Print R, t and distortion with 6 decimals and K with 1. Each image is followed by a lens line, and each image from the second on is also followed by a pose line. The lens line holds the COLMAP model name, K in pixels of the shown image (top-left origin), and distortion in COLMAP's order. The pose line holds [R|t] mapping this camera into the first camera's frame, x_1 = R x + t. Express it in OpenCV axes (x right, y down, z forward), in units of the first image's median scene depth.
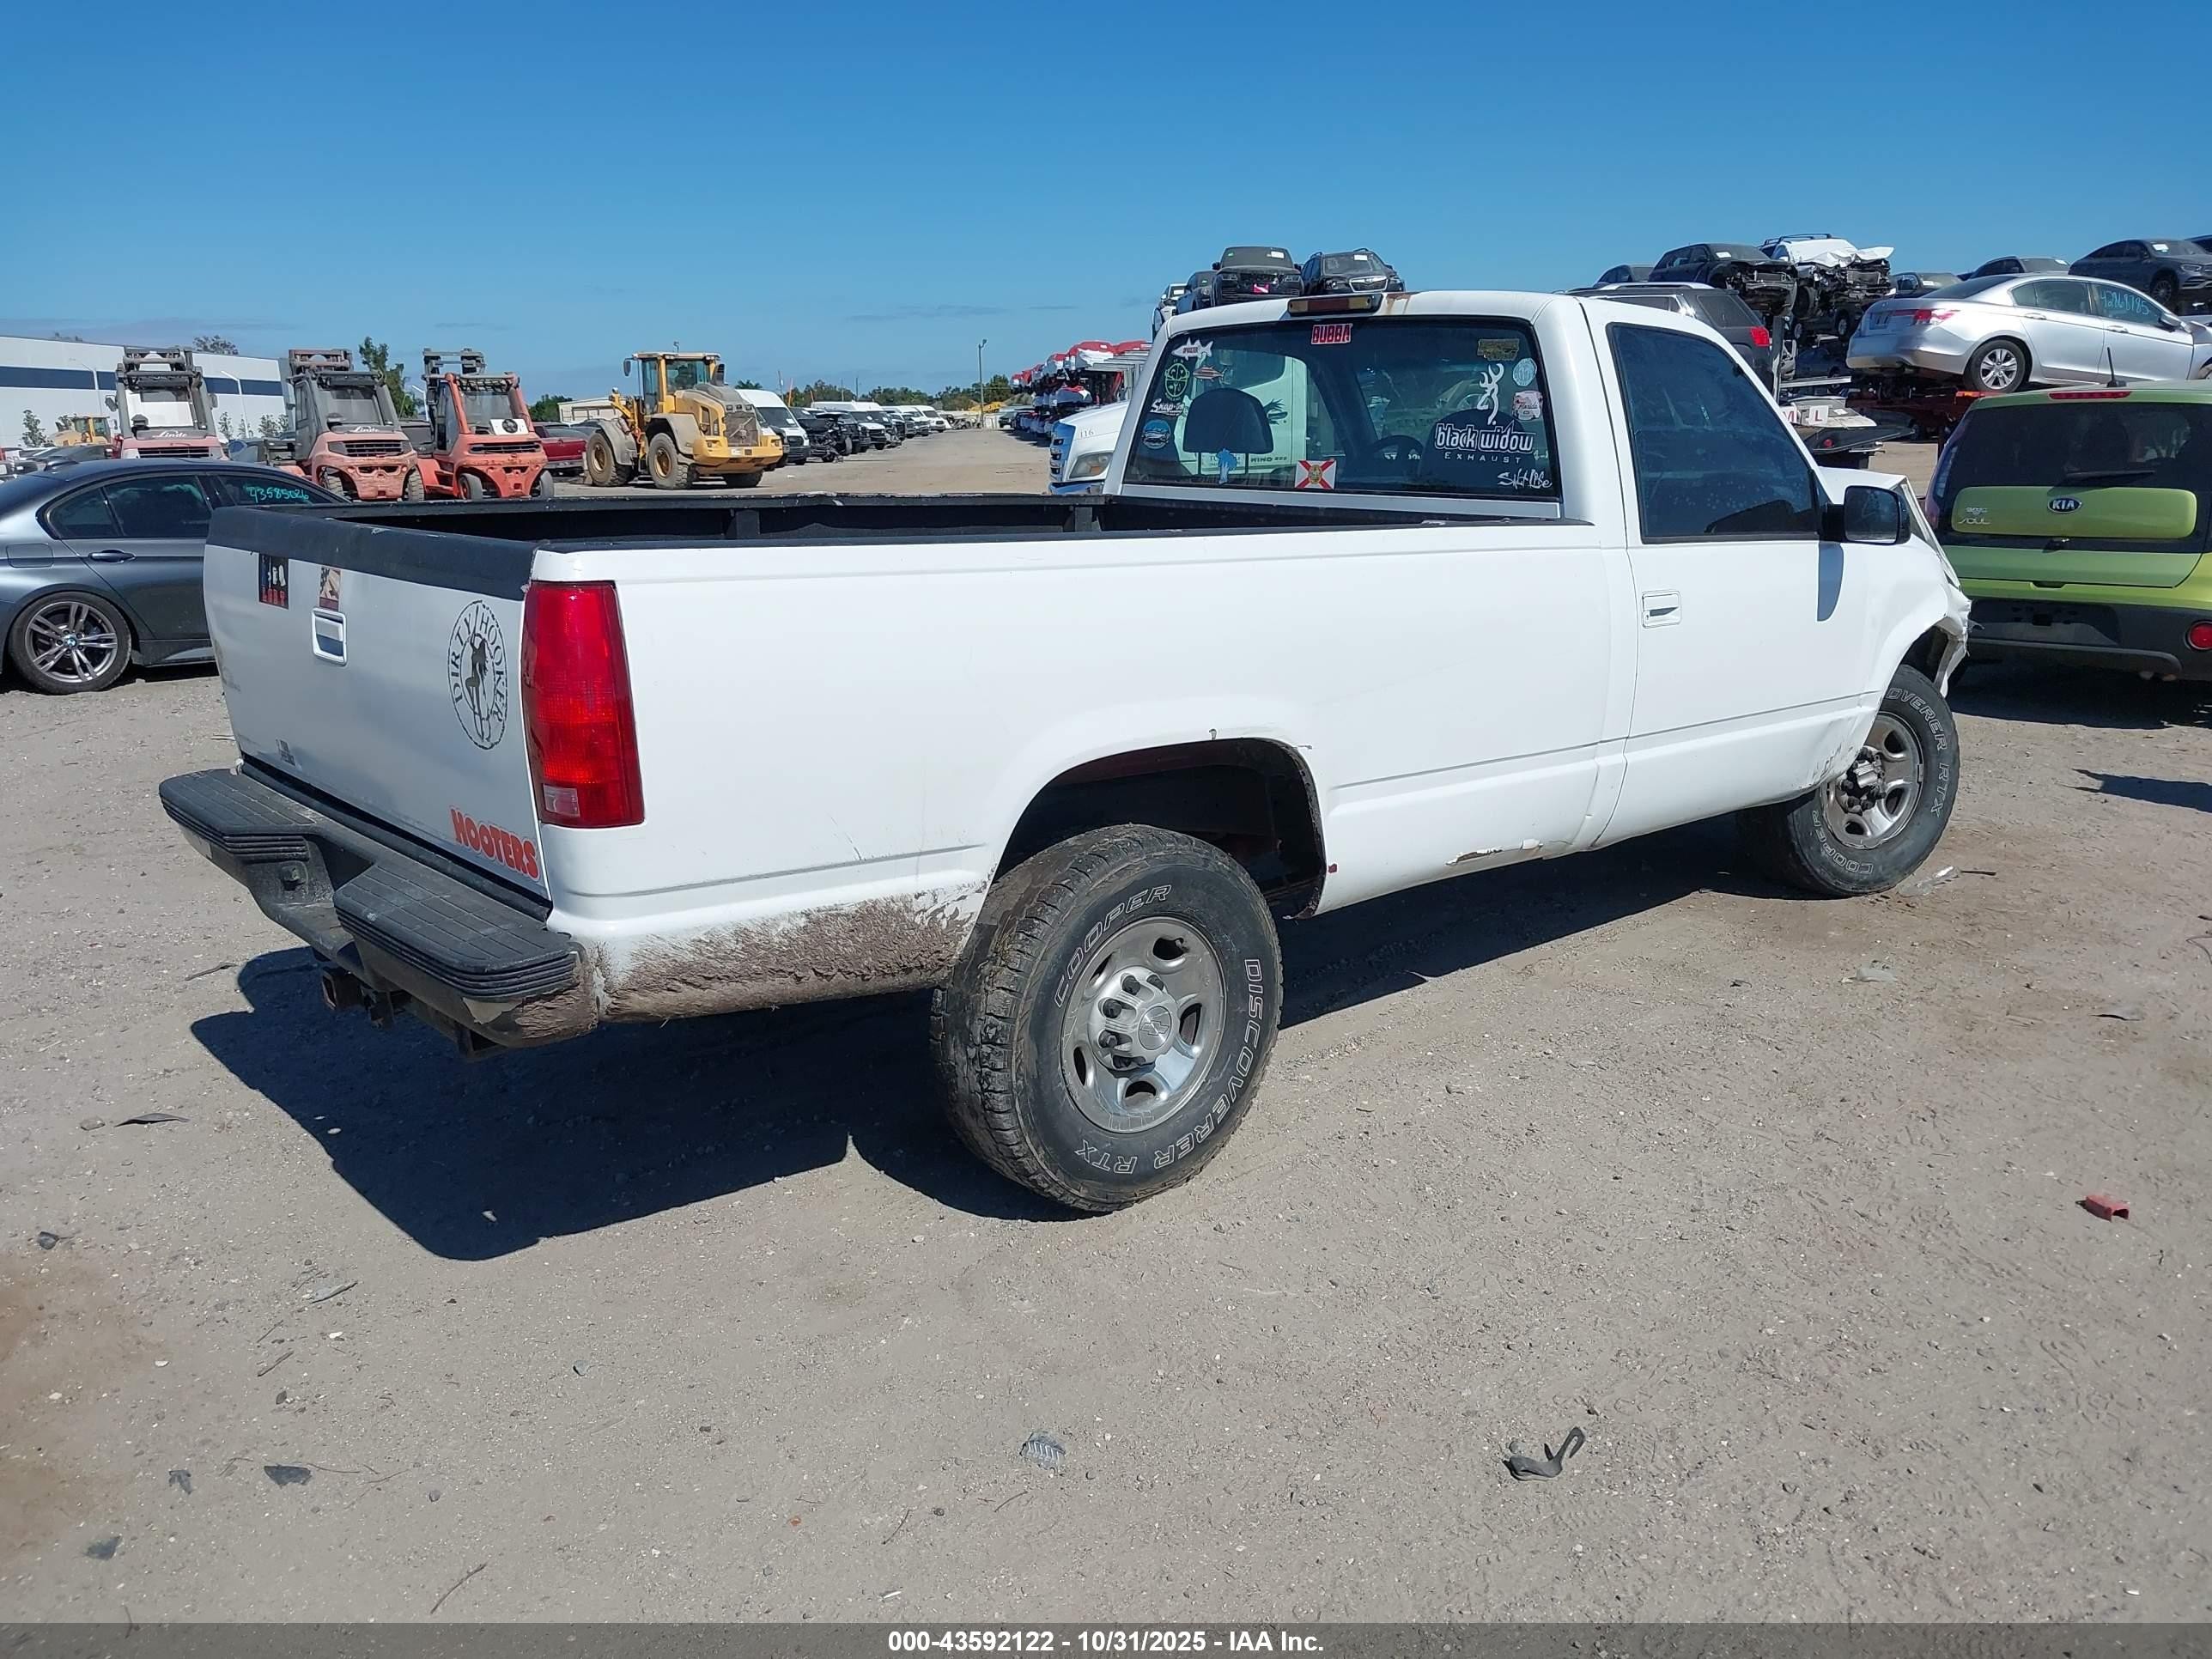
lens RADIAL K [[1751.2, 0, 1104.9], [0, 1751.2, 900.8], [0, 0, 1]] dist [0.004257, -0.016584]
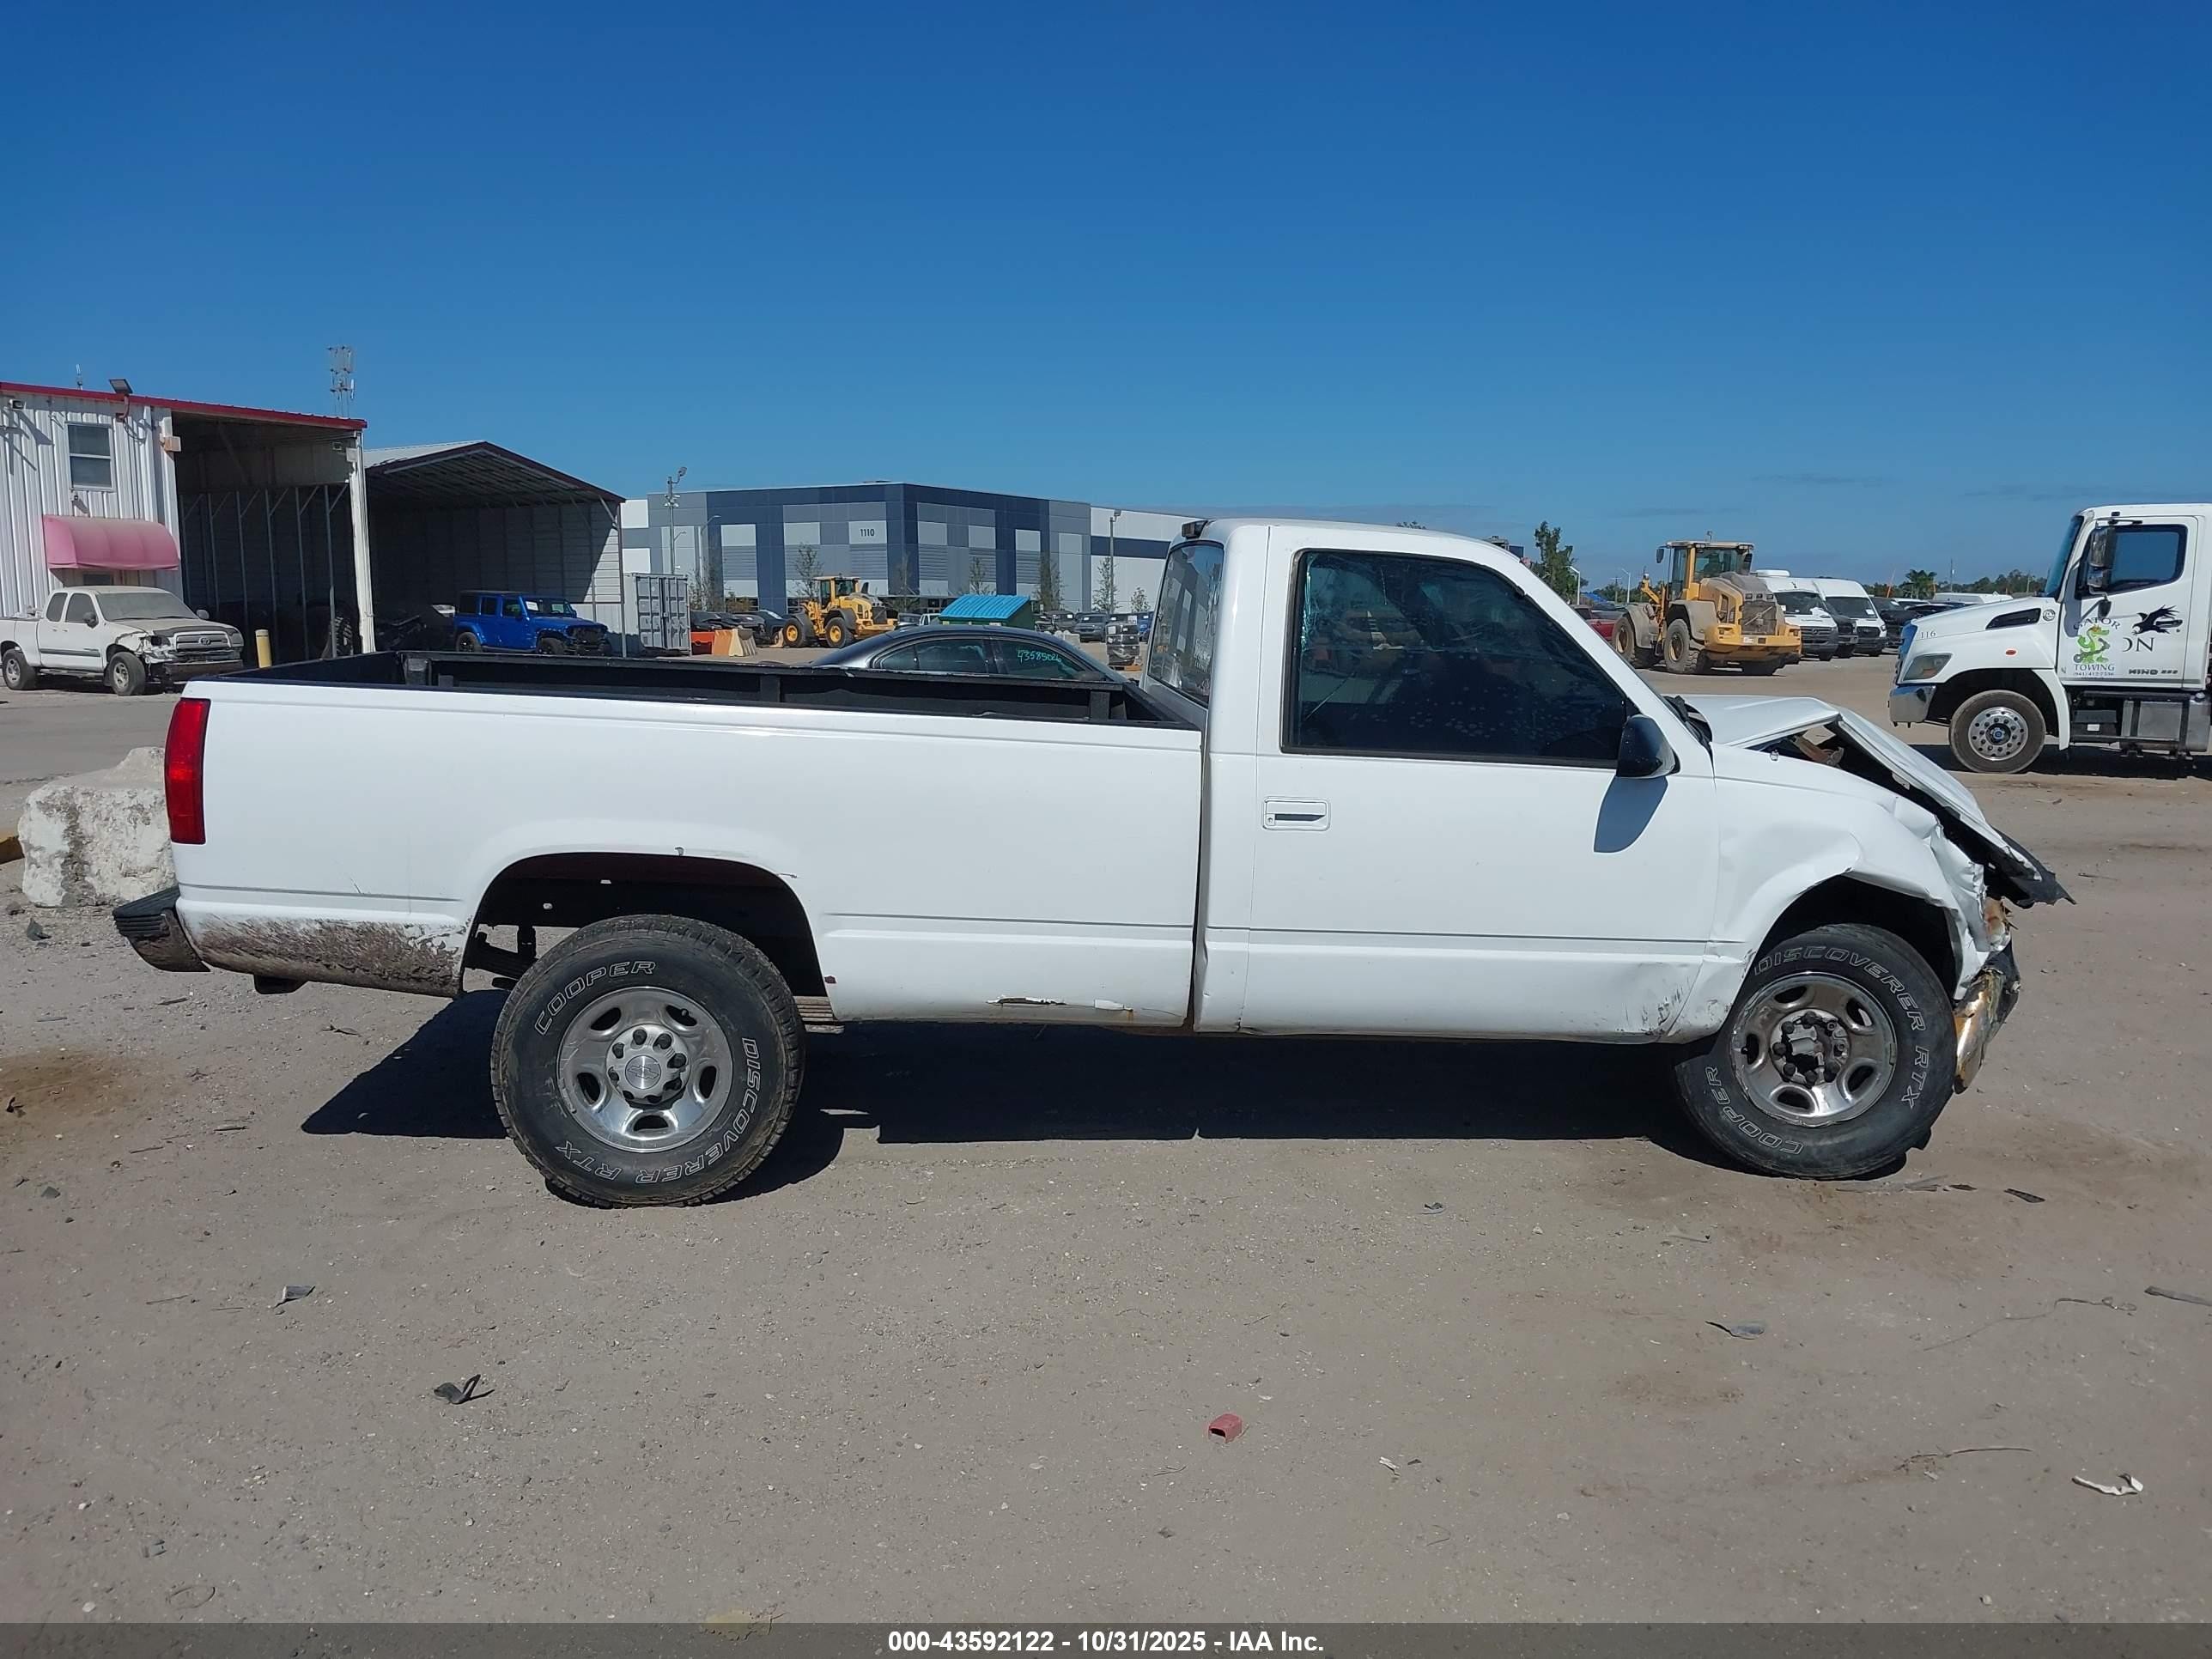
lens RADIAL K [[1769.9, 0, 1106.0], [0, 1769.9, 829.5], [0, 0, 1]] dist [0.029414, -0.089143]
pose [[0.805288, 0.106564, -0.583229, 0.124376], [-0.186789, 0.979219, -0.078991, -0.007541], [0.562691, 0.172552, 0.808458, 0.010927]]
